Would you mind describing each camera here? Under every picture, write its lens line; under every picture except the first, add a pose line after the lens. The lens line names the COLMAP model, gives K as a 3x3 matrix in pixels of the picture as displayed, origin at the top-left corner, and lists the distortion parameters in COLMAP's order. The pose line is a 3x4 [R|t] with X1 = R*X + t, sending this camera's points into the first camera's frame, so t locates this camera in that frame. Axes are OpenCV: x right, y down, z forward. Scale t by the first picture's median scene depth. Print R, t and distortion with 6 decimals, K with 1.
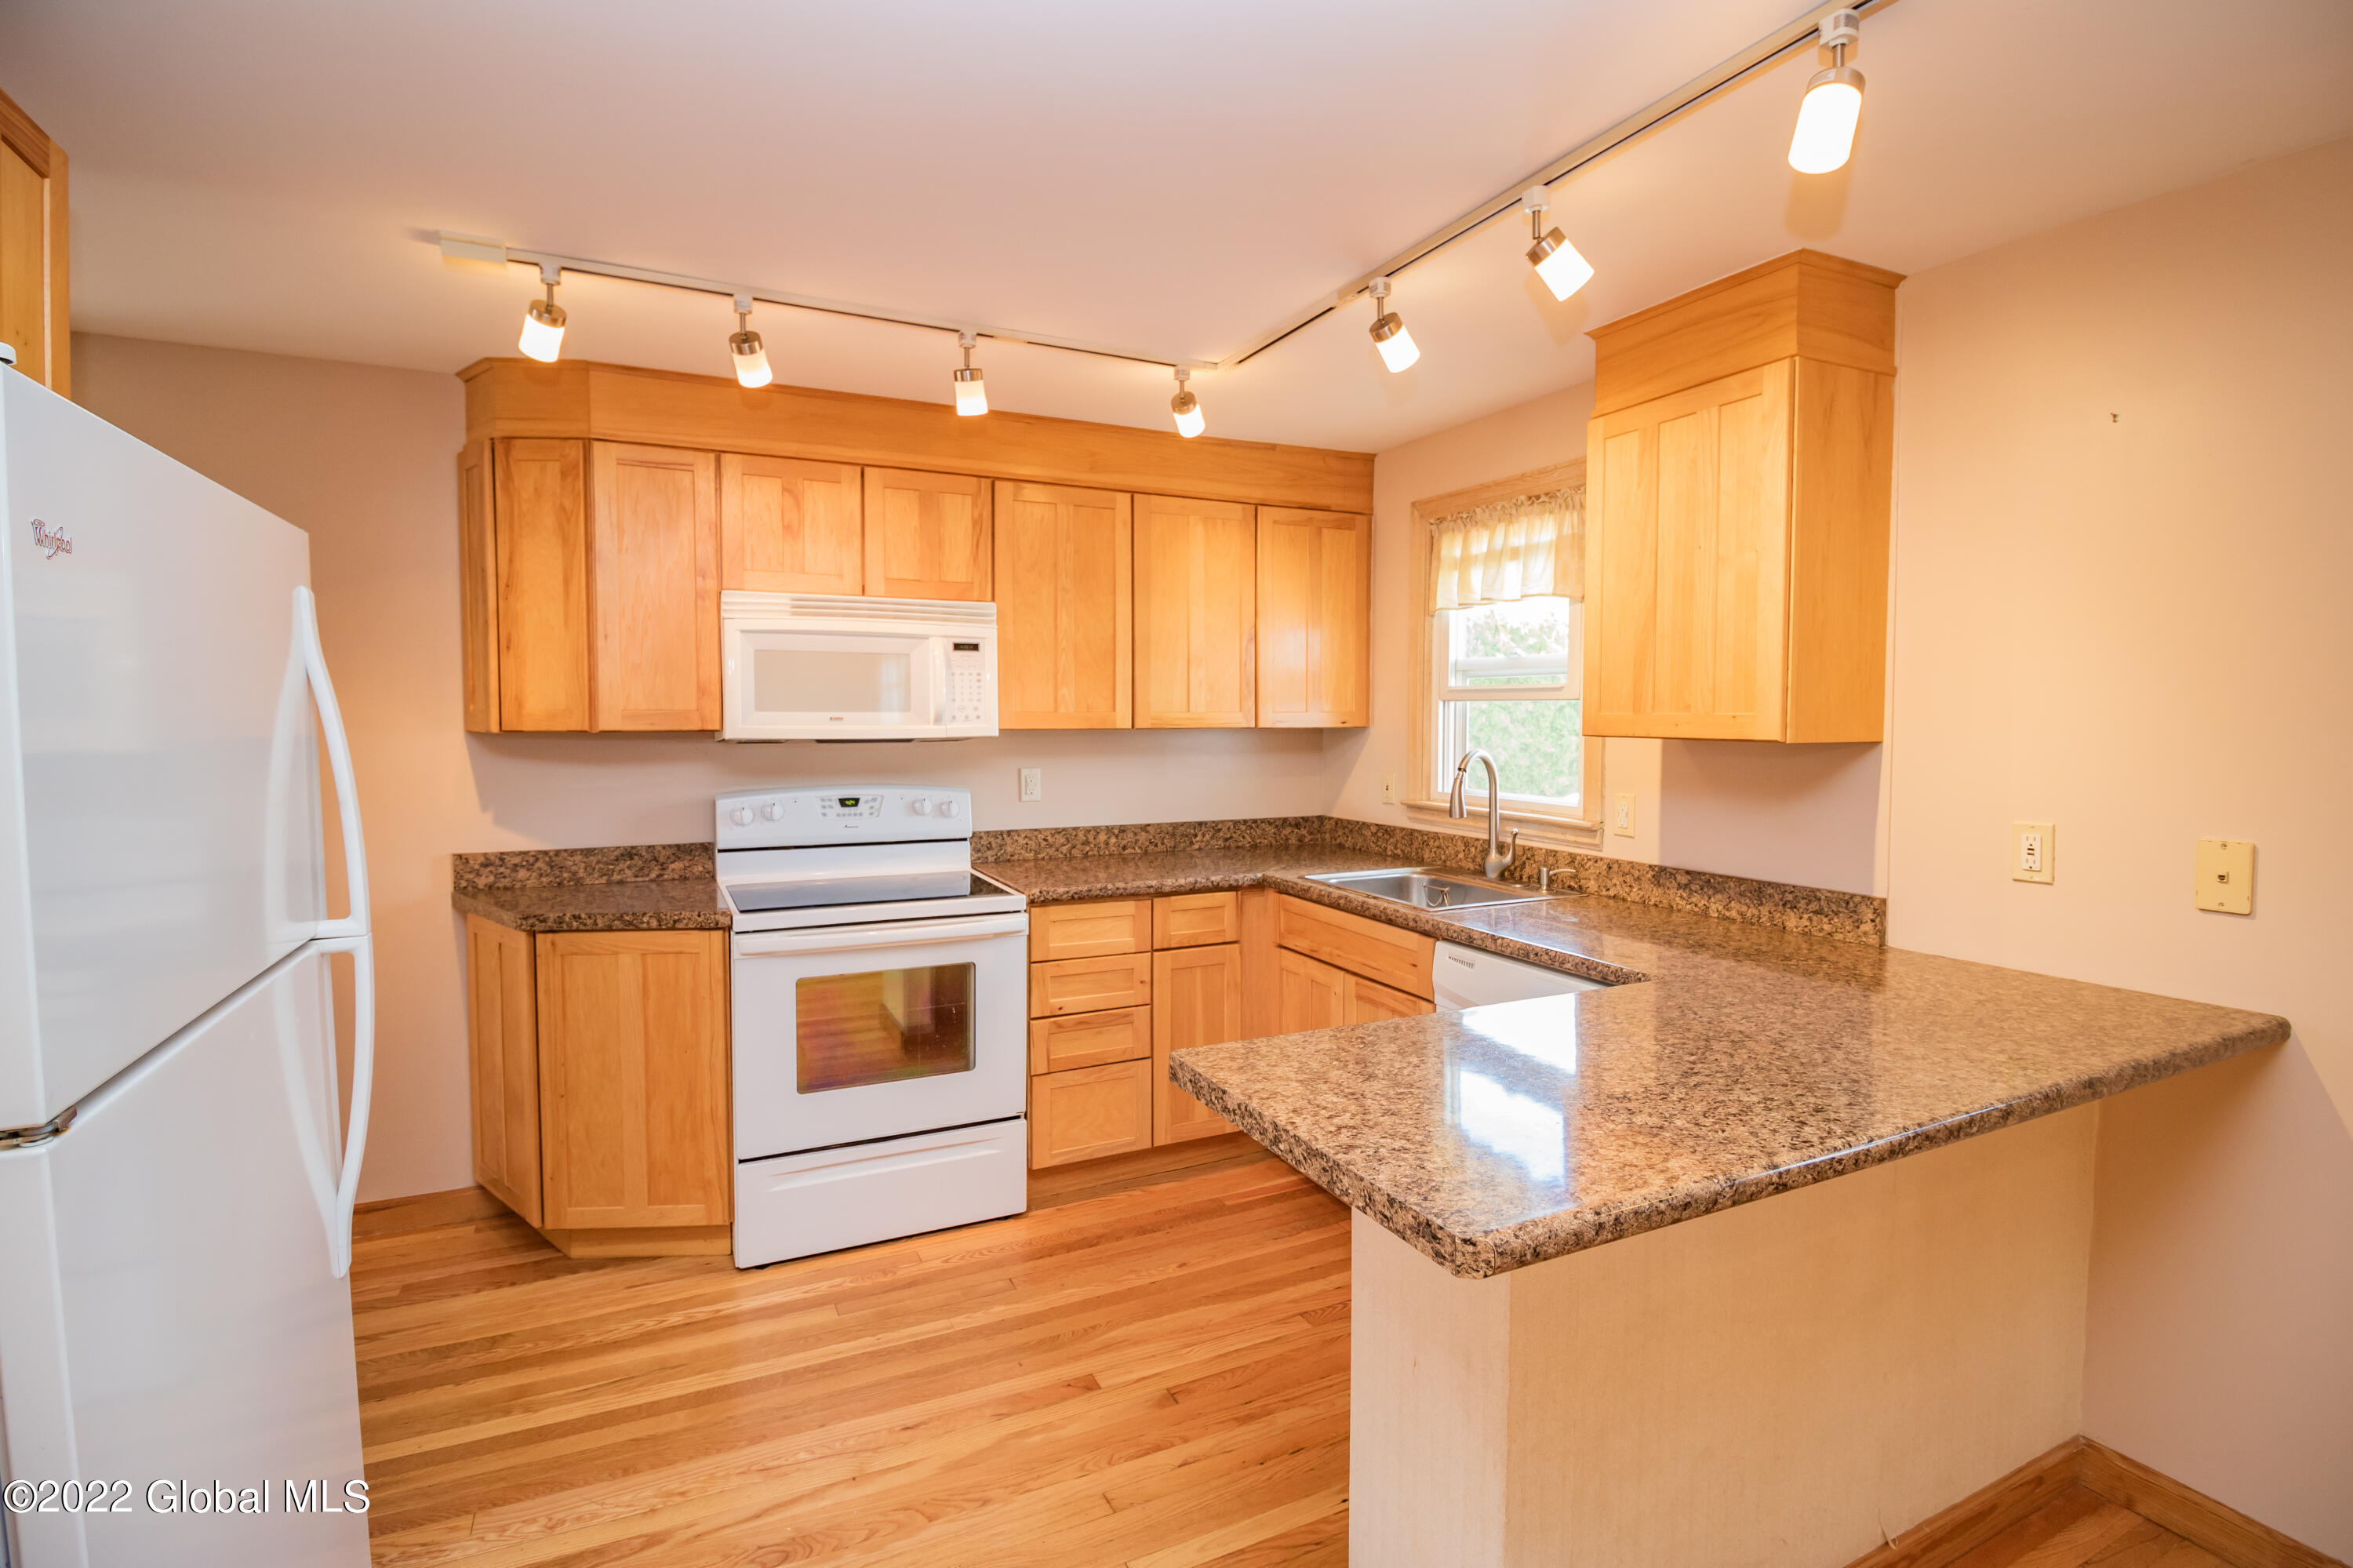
lens RADIAL K [[1089.8, 0, 1172.9], [0, 1089.8, 761.9], [0, 0, 1]] dist [-0.000676, -0.012183]
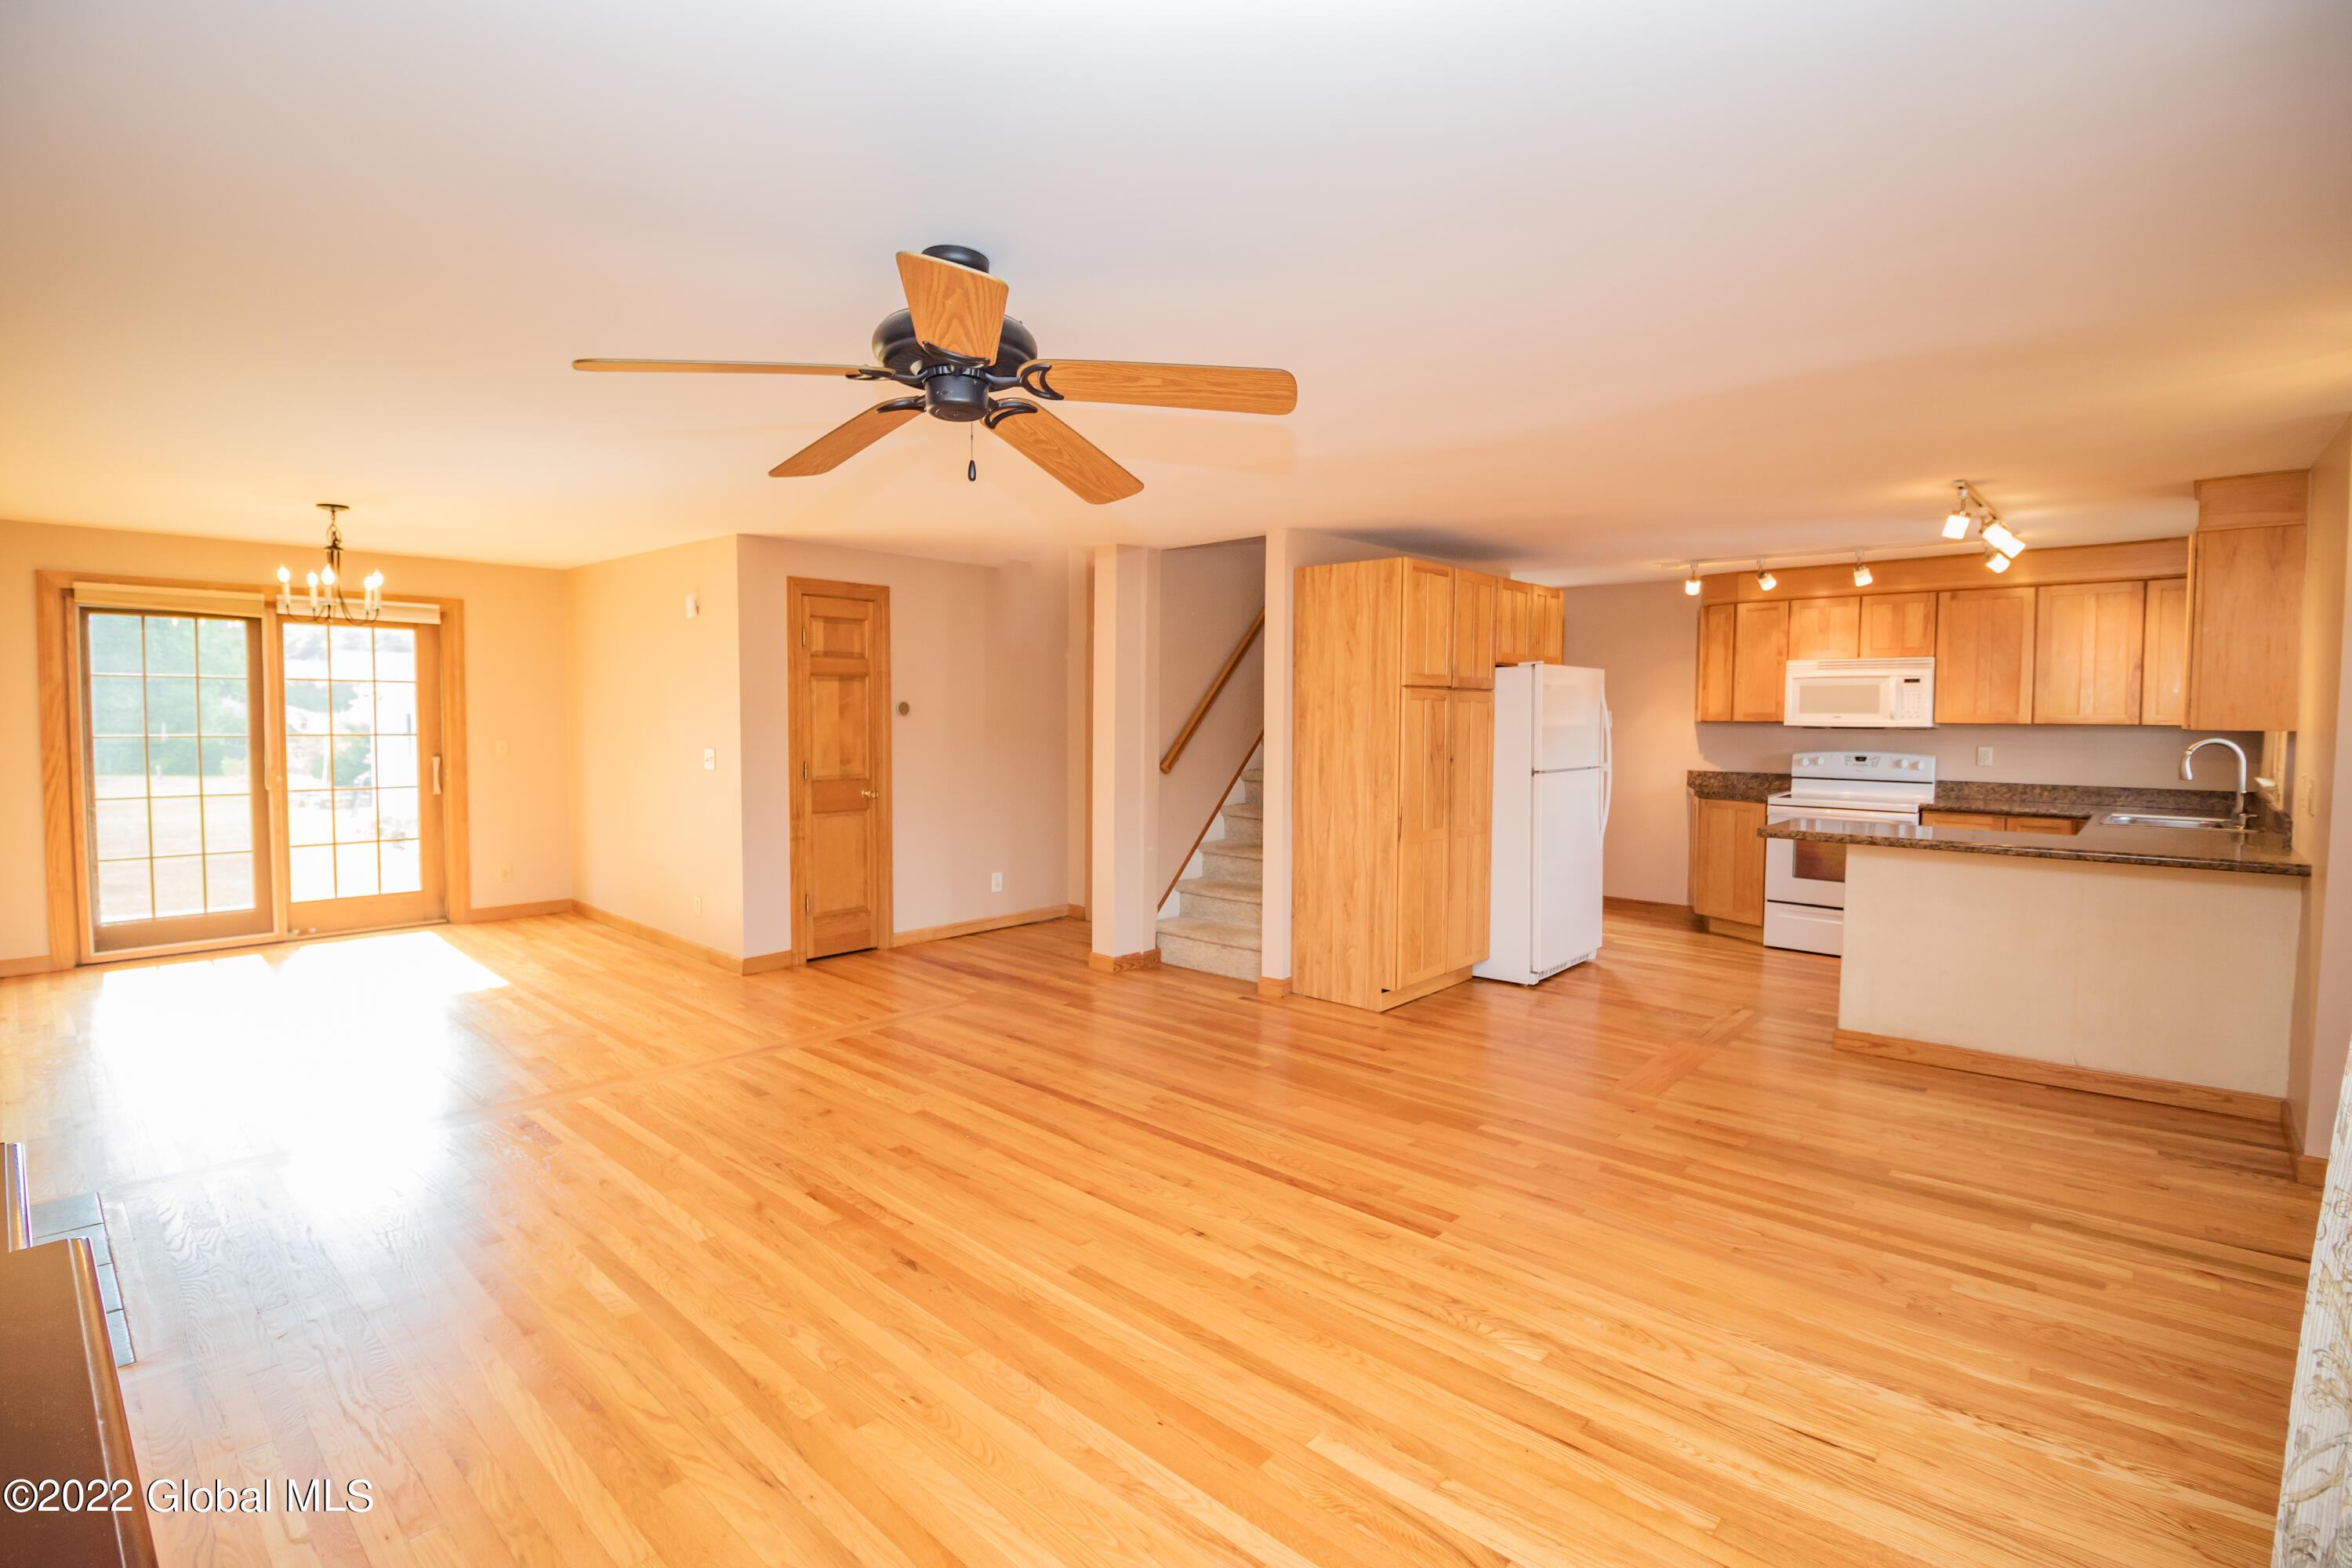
lens RADIAL K [[1089.3, 0, 1179.6], [0, 1089.3, 772.8], [0, 0, 1]] dist [-0.000676, -0.012183]
pose [[0.366610, 0.051430, -0.928952, 1.271987], [-0.045339, 0.998272, 0.037374, 0.051706], [0.929269, 0.028416, 0.368308, -1.038837]]
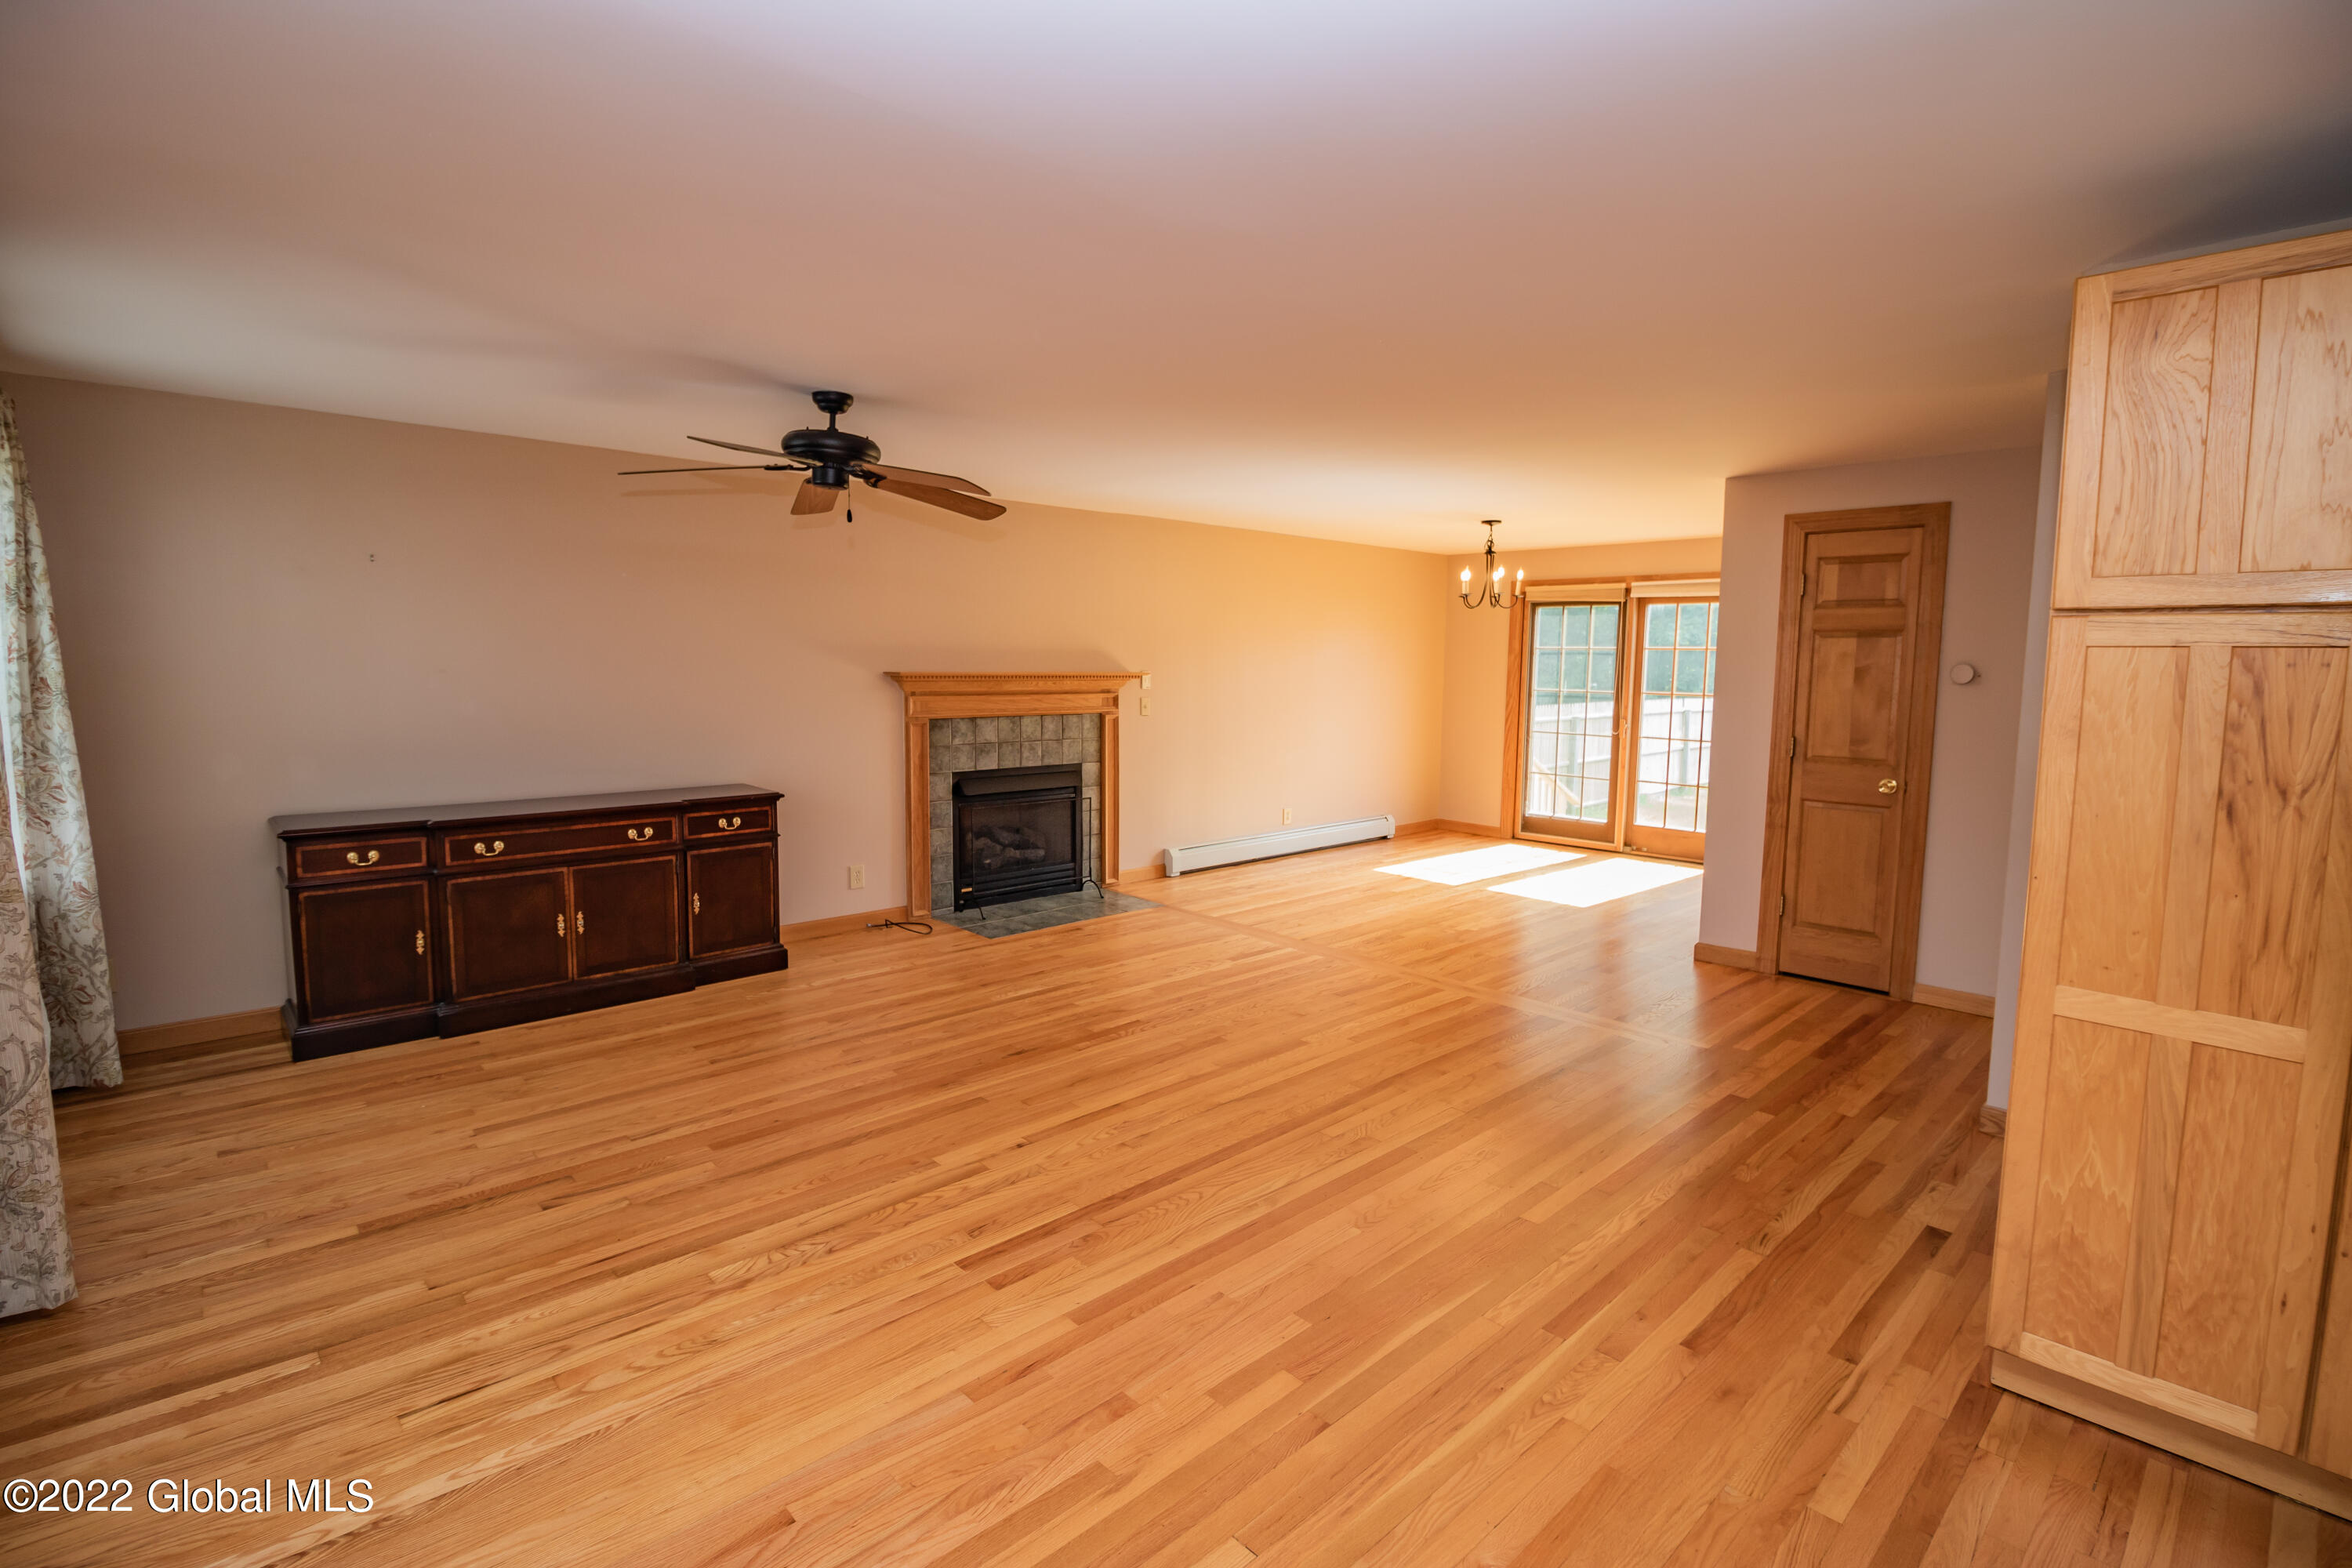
lens RADIAL K [[1089.3, 0, 1182.5], [0, 1089.3, 763.8], [0, 0, 1]] dist [-0.000676, -0.012183]
pose [[-0.955899, 0.011888, -0.293454, 0.509904], [-0.028281, 0.990811, 0.132263, -0.017578], [0.292330, 0.134729, -0.946780, 0.427383]]
